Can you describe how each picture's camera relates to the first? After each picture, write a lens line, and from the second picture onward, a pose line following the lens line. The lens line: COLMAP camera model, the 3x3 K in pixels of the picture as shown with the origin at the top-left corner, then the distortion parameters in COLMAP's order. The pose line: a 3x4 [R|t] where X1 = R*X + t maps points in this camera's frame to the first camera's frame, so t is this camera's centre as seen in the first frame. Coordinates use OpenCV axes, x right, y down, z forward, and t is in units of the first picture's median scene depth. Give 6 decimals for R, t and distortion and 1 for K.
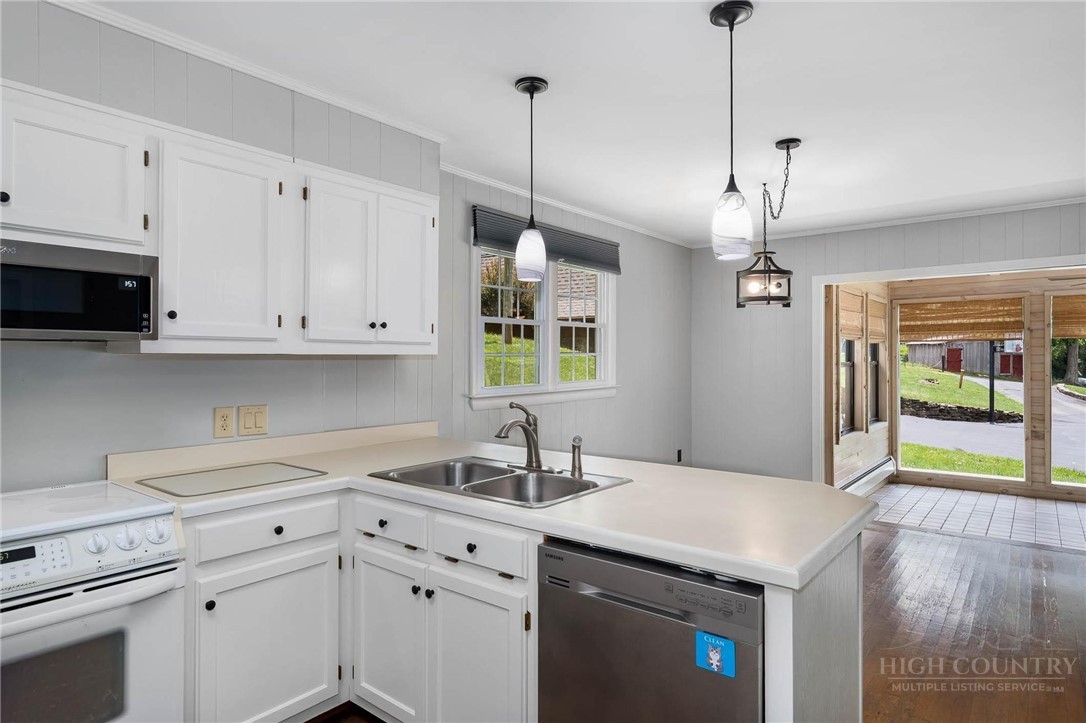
lens RADIAL K [[616.4, 0, 541.3], [0, 616.4, 356.4], [0, 0, 1]] dist [0.004086, 0.000392]
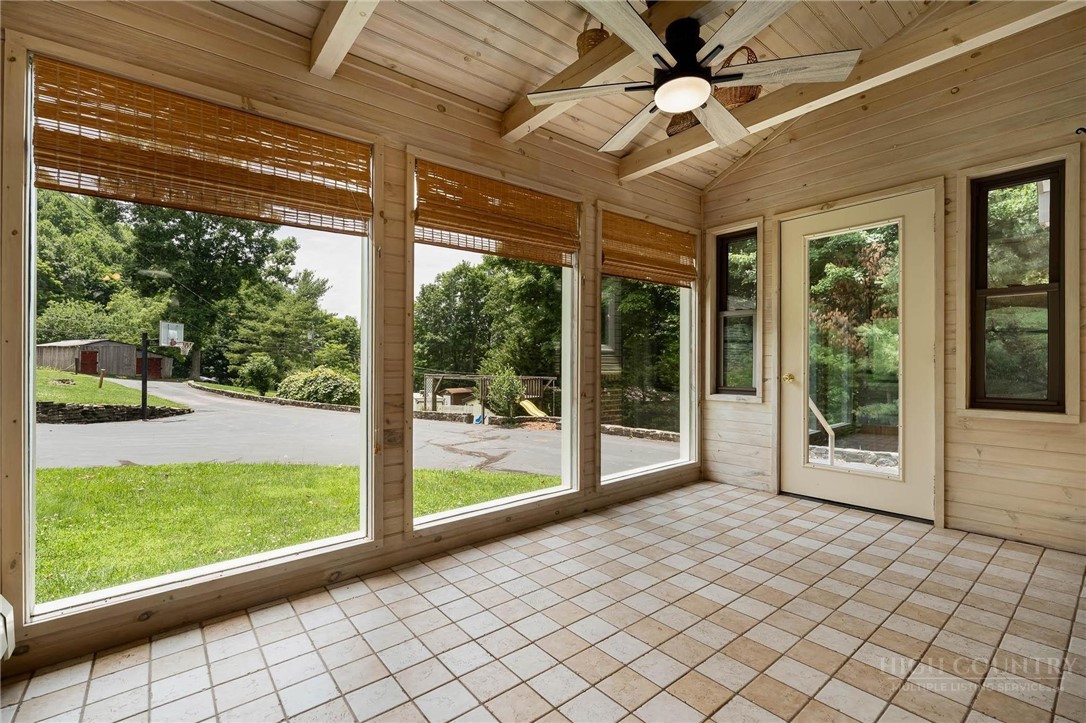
lens RADIAL K [[478.0, 0, 551.1], [0, 478.0, 357.9], [0, 0, 1]] dist [-0.001545, -0.000198]
pose [[0.204912, 0.007978, 0.978748, 0.136314], [0.002833, 0.999958, -0.008744, 0.020255], [-0.978776, 0.004565, 0.204881, 0.237382]]
